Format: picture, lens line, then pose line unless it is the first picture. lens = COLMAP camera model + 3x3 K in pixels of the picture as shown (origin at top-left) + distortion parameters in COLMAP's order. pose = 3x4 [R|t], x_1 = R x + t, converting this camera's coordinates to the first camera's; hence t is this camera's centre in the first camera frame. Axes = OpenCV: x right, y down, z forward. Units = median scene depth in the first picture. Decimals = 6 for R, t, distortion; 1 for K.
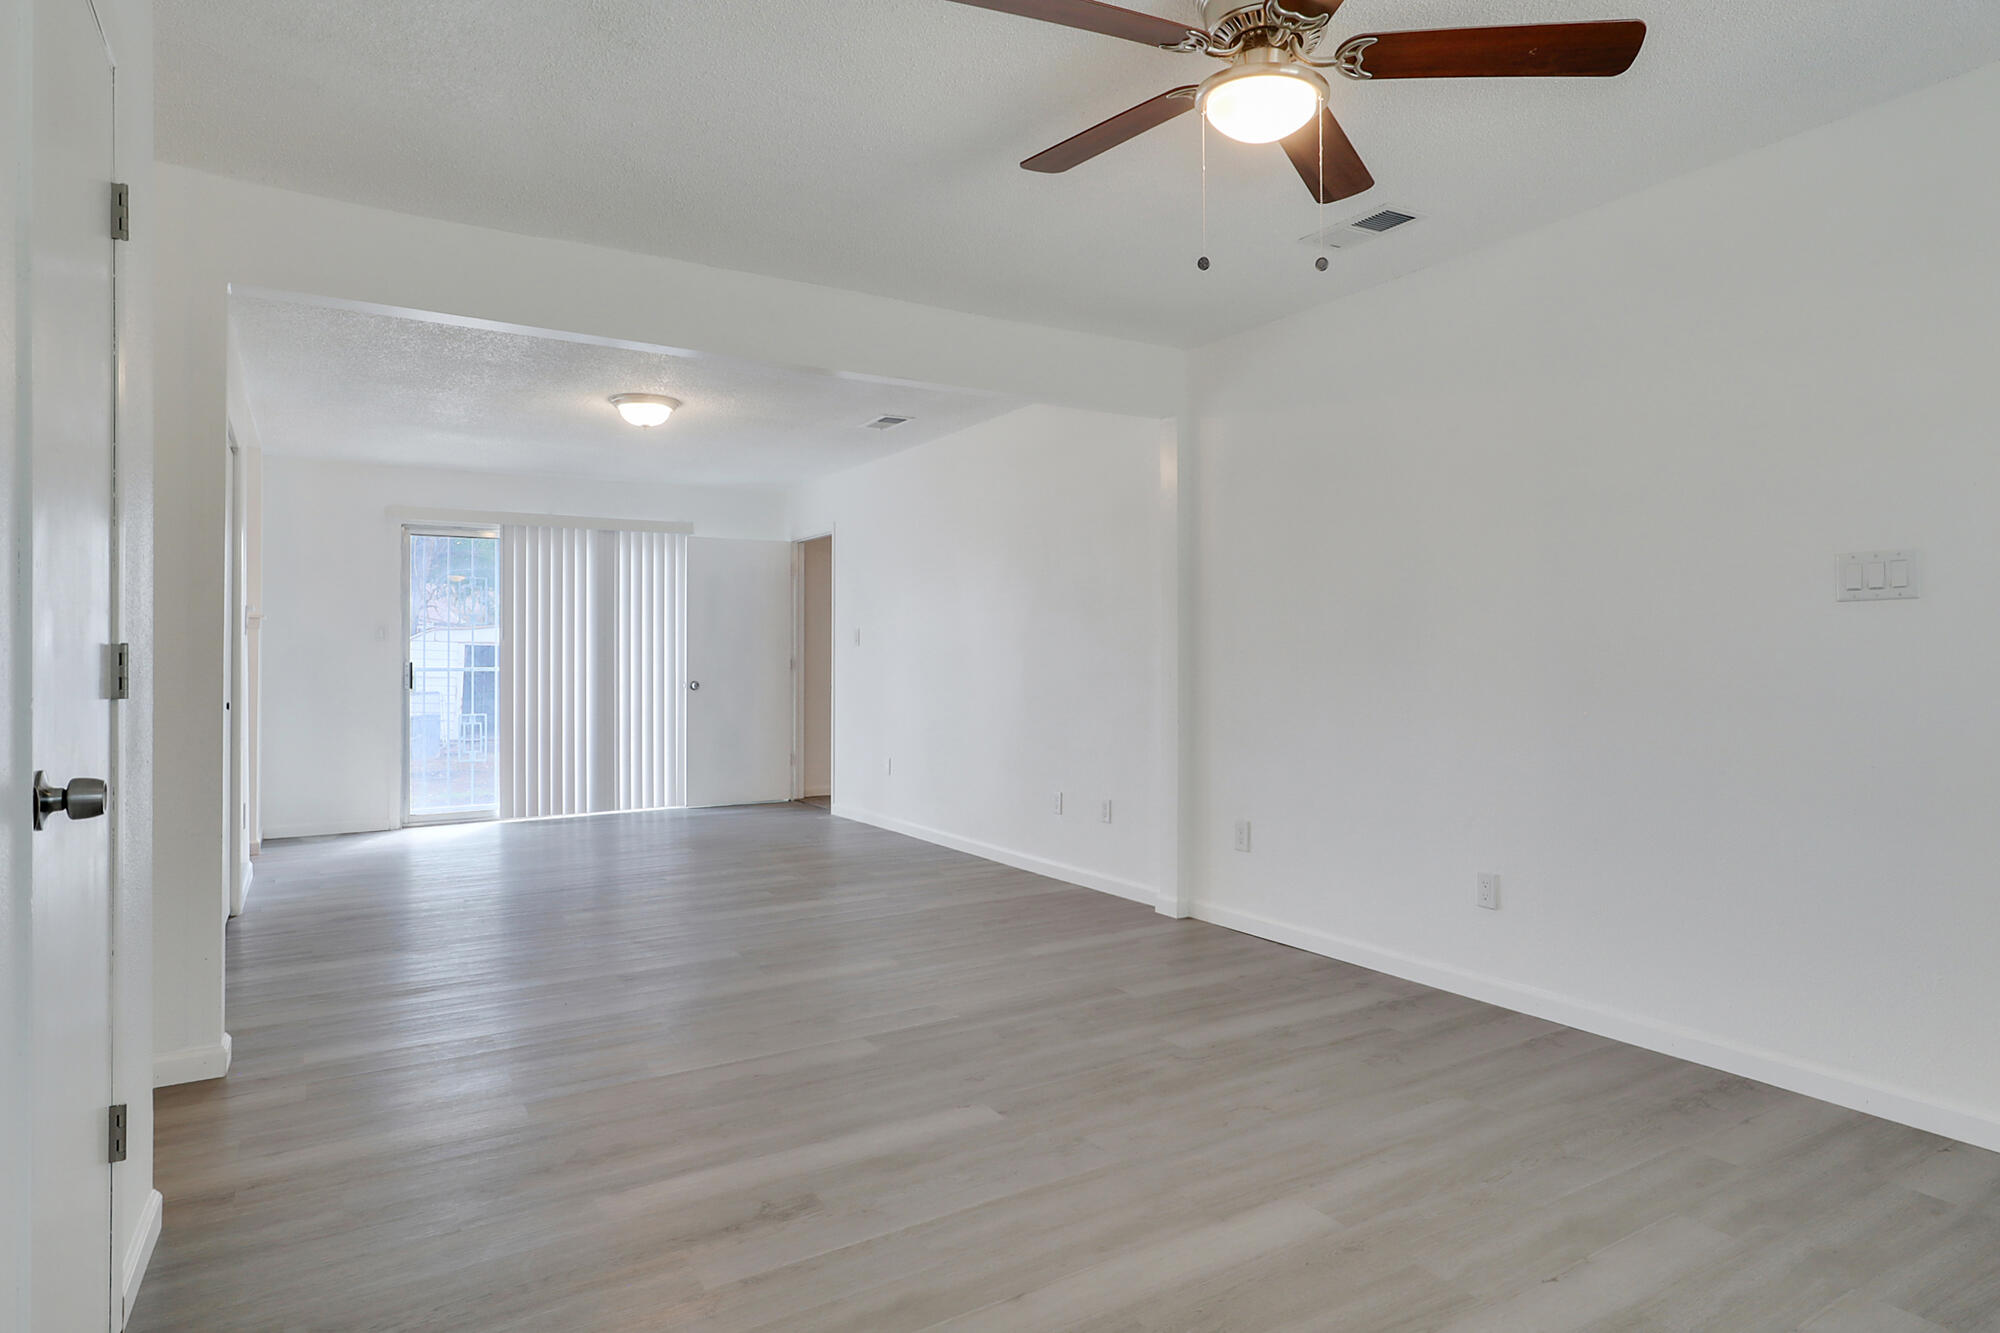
lens RADIAL K [[1115.7, 0, 993.9], [0, 1115.7, 624.7], [0, 0, 1]] dist [-0.012667, -0.001151]
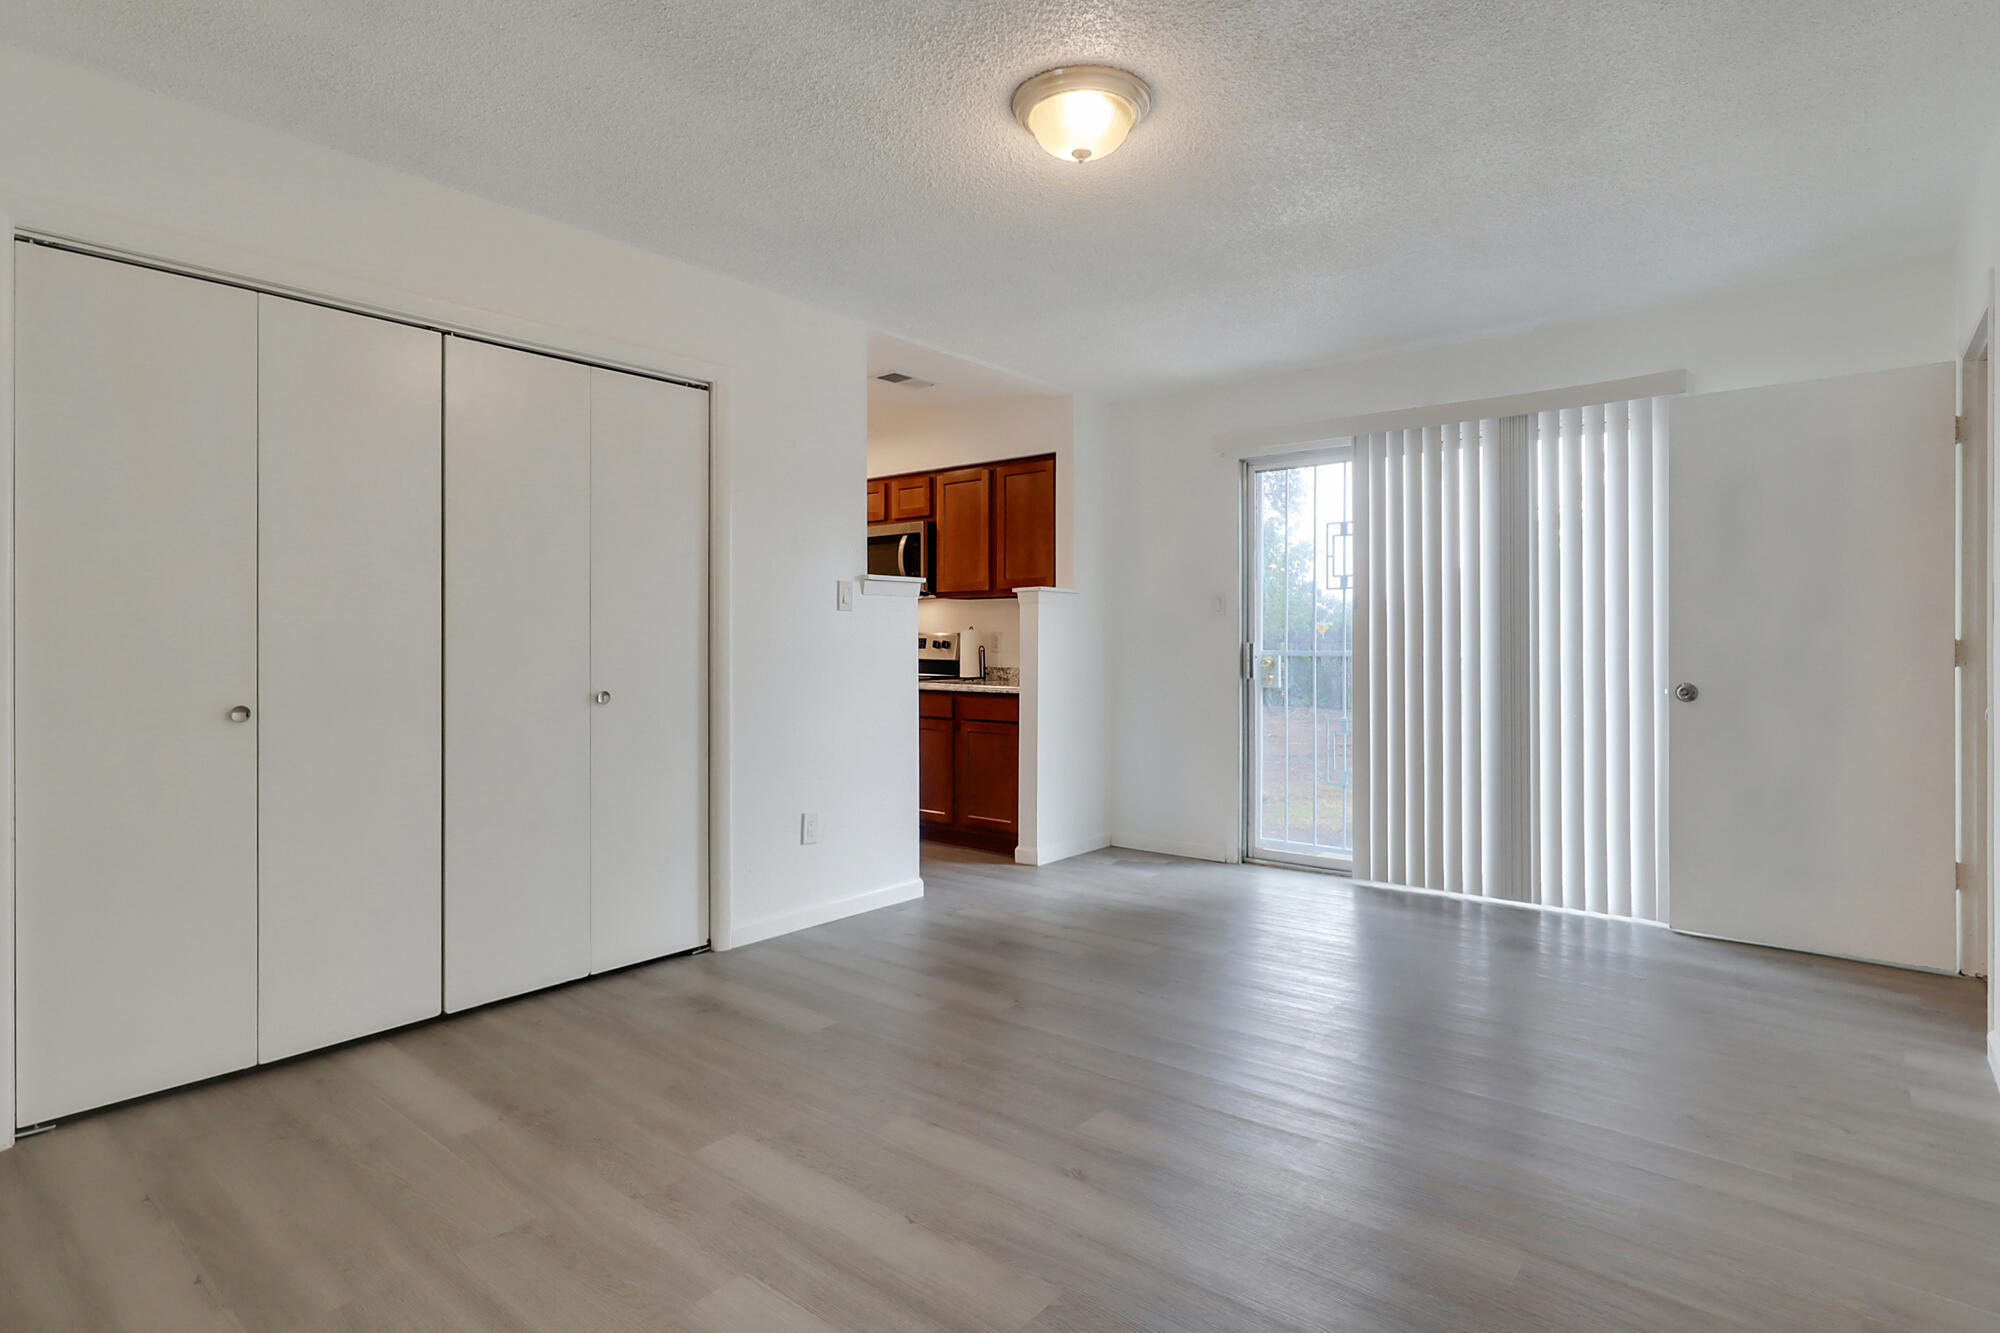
lens RADIAL K [[1028.0, 0, 1026.4], [0, 1028.0, 637.9], [0, 0, 1]] dist [-0.022277, 0.001710]
pose [[0.337230, -0.000138, -0.941422, 0.070481], [0.028976, 0.999528, 0.010233, 0.019172], [0.940976, -0.030730, 0.337075, 0.626421]]
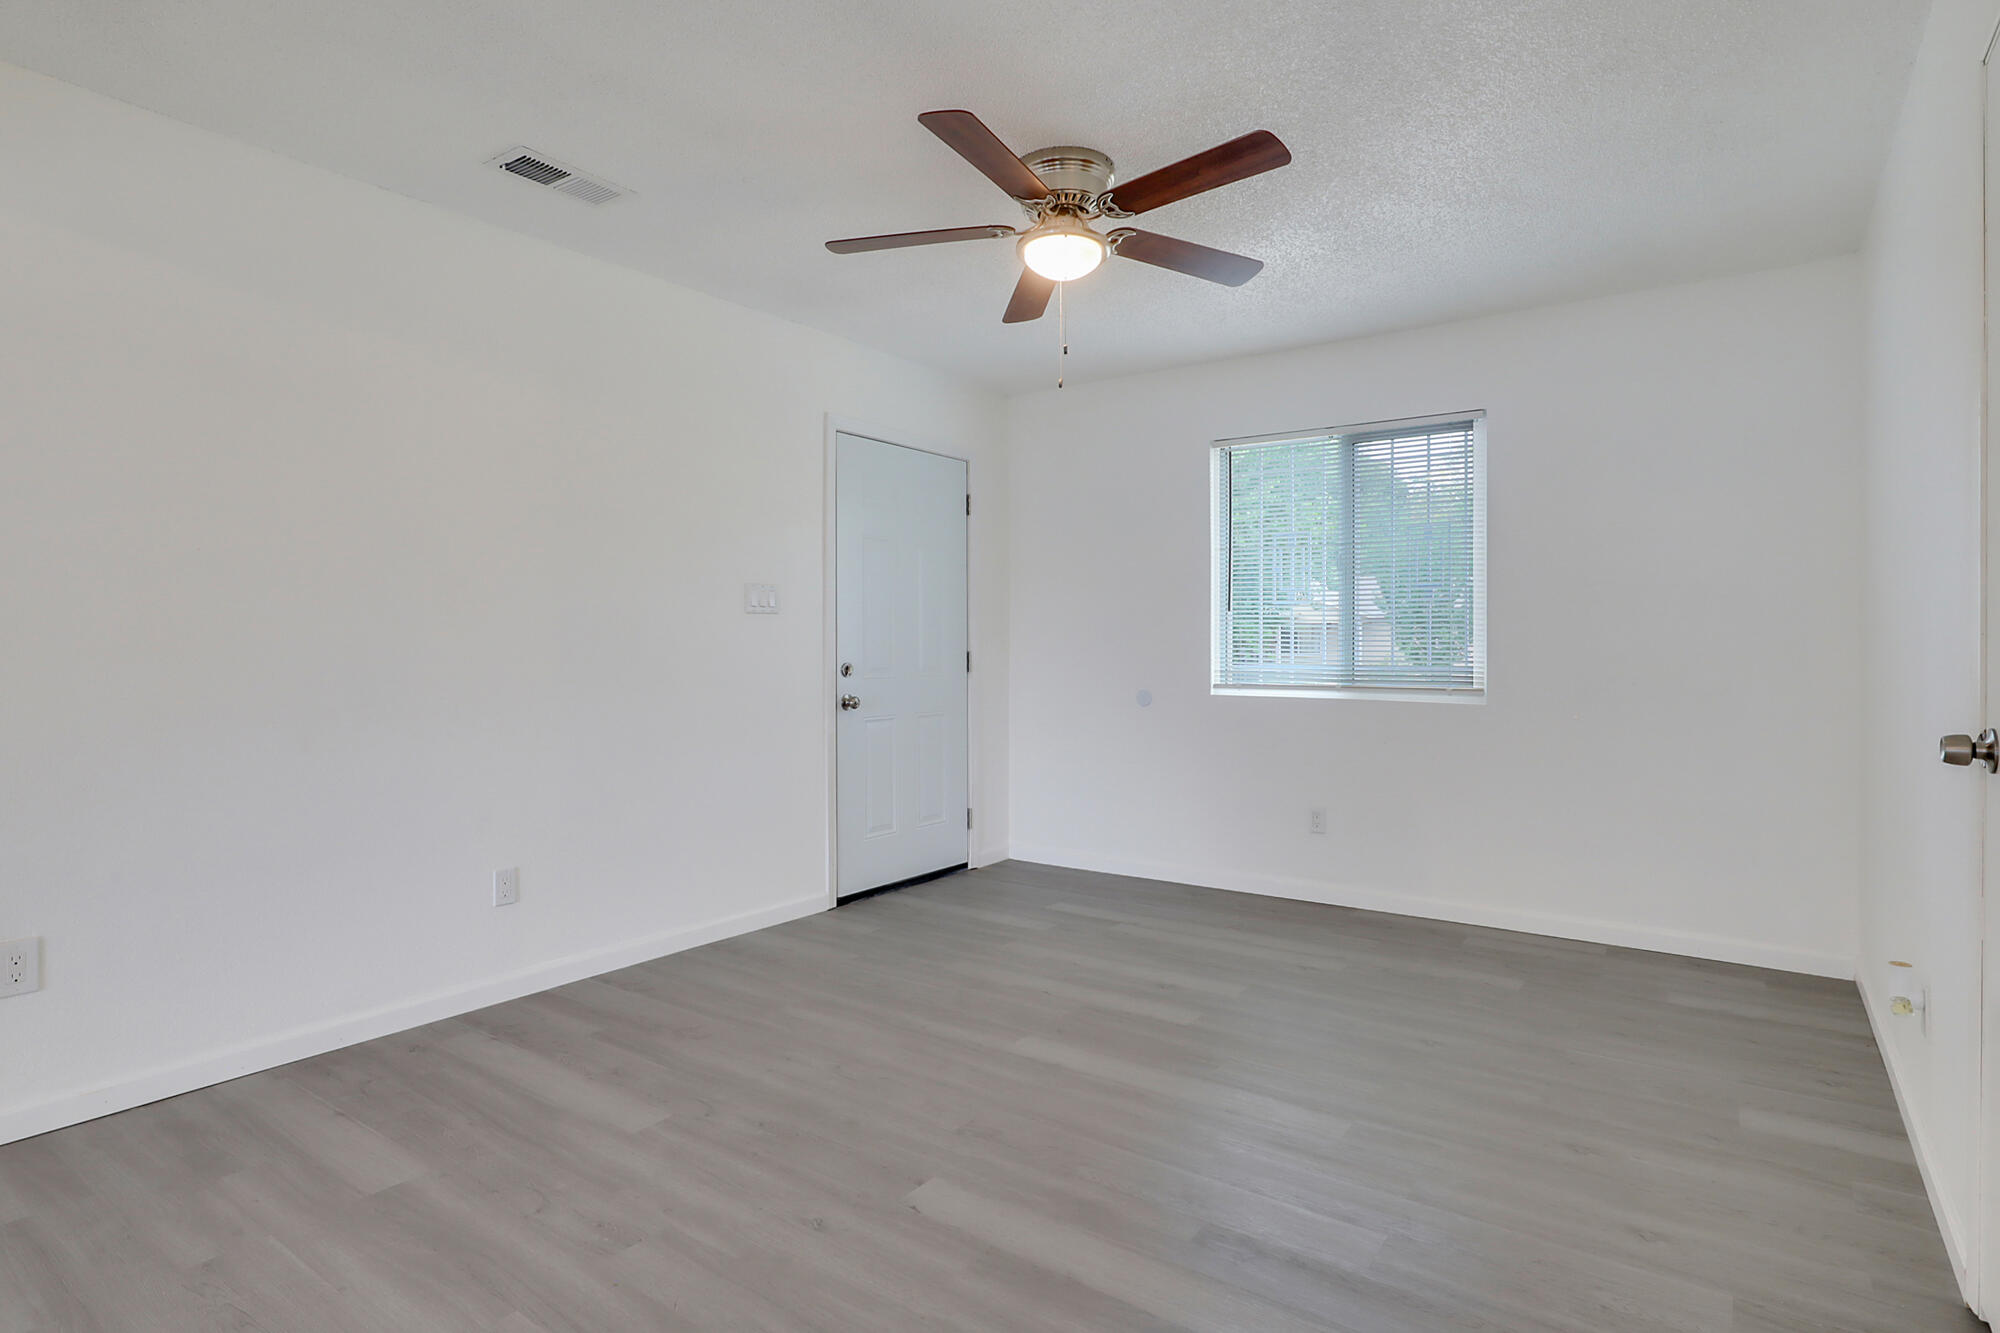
lens RADIAL K [[1028.0, 0, 1013.4], [0, 1028.0, 656.7], [0, 0, 1]] dist [-0.022277, 0.001710]
pose [[-0.388383, -0.000865, 0.921498, -0.269954], [-0.023125, 0.999694, -0.008809, 0.016473], [-0.921208, -0.024731, -0.388284, 0.457141]]
